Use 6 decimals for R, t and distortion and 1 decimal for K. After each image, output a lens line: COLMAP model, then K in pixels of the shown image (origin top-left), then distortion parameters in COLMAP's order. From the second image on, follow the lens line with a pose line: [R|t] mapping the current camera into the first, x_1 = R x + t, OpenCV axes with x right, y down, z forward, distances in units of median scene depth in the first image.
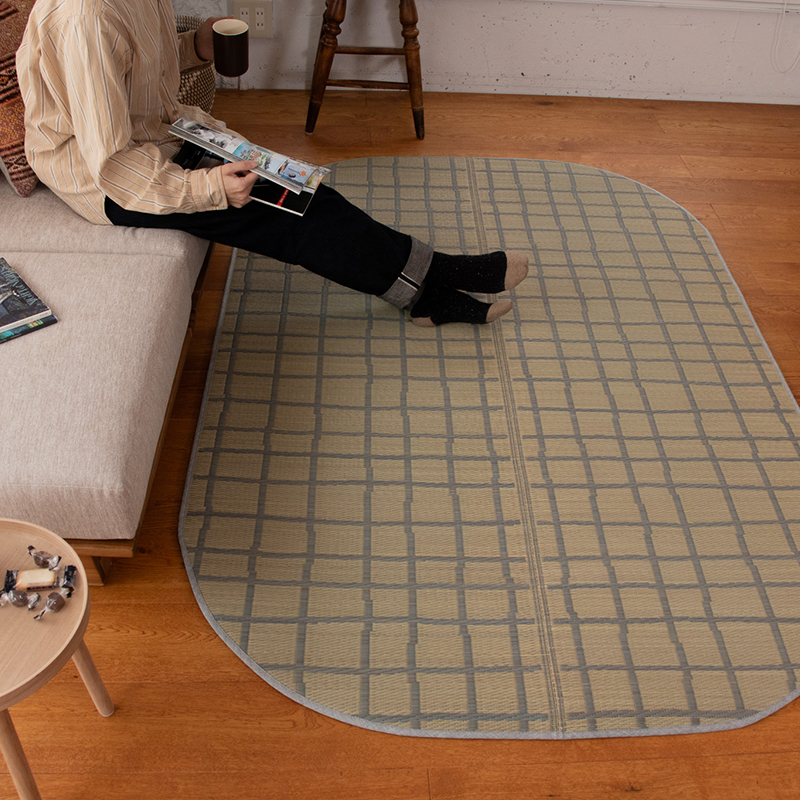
lens RADIAL K [[1026.7, 0, 400.0], [0, 1026.7, 400.0], [0, 0, 1]] dist [-0.149903, 0.122245]
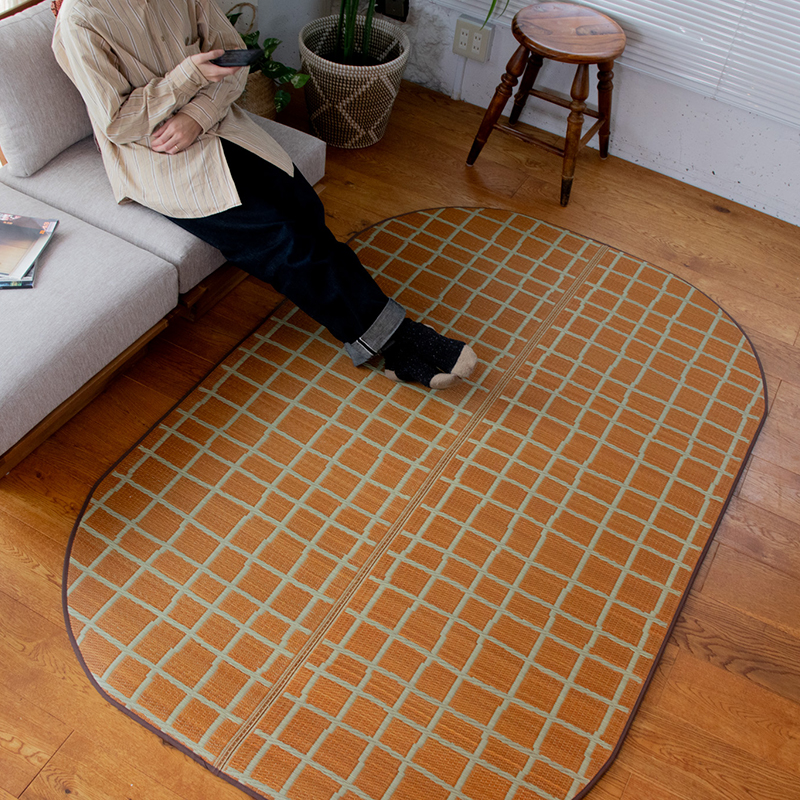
lens RADIAL K [[1026.7, 0, 400.0], [0, 1026.7, 400.0], [0, 0, 1]] dist [-0.149903, 0.122245]
pose [[0.849504, 0.405270, -0.337786, 0.457165], [-0.371931, 0.914125, 0.161376, -0.271426], [0.374180, -0.011456, 0.927285, -0.020829]]
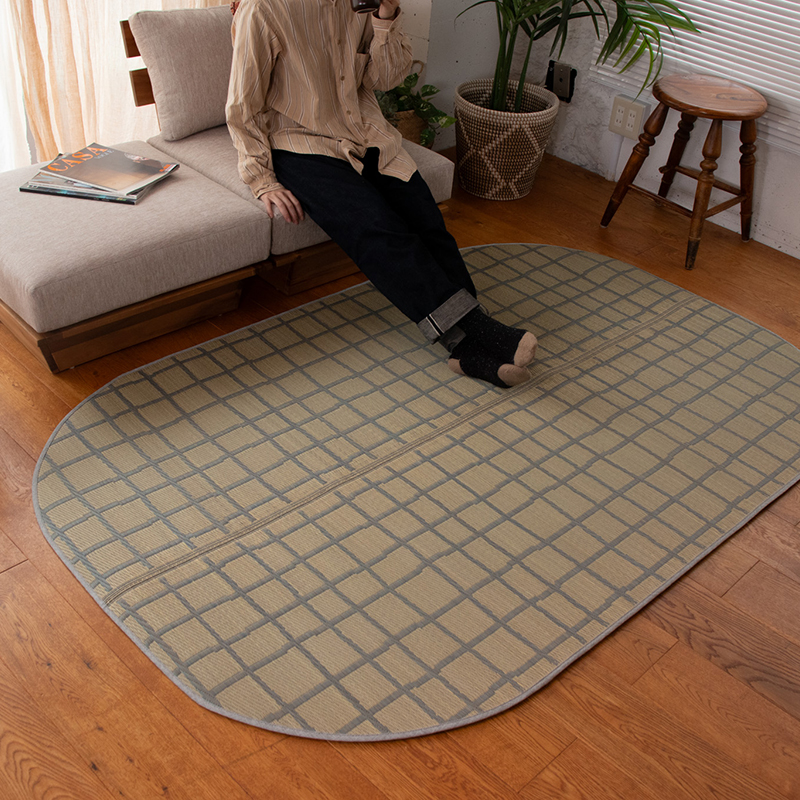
lens RADIAL K [[1026.7, 0, 400.0], [0, 1026.7, 400.0], [0, 0, 1]] dist [-0.149903, 0.122245]
pose [[0.662851, 0.433732, -0.610332, 0.744739], [-0.502912, 0.861795, 0.066247, -0.101665], [0.554715, 0.263031, 0.789371, 0.127279]]
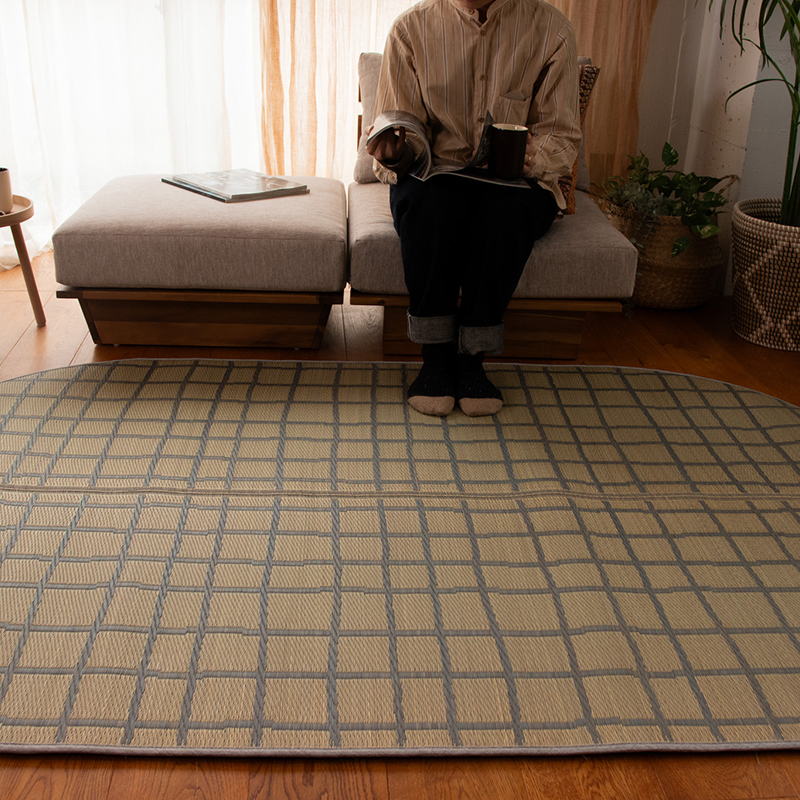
lens RADIAL K [[1026.7, 0, 400.0], [0, 1026.7, 400.0], [0, 0, 1]] dist [-0.149903, 0.122245]
pose [[0.019094, 0.352550, -0.935598, 0.867085], [-0.654958, 0.711442, 0.254718, -0.325038], [0.755424, 0.607914, 0.244489, 0.831534]]
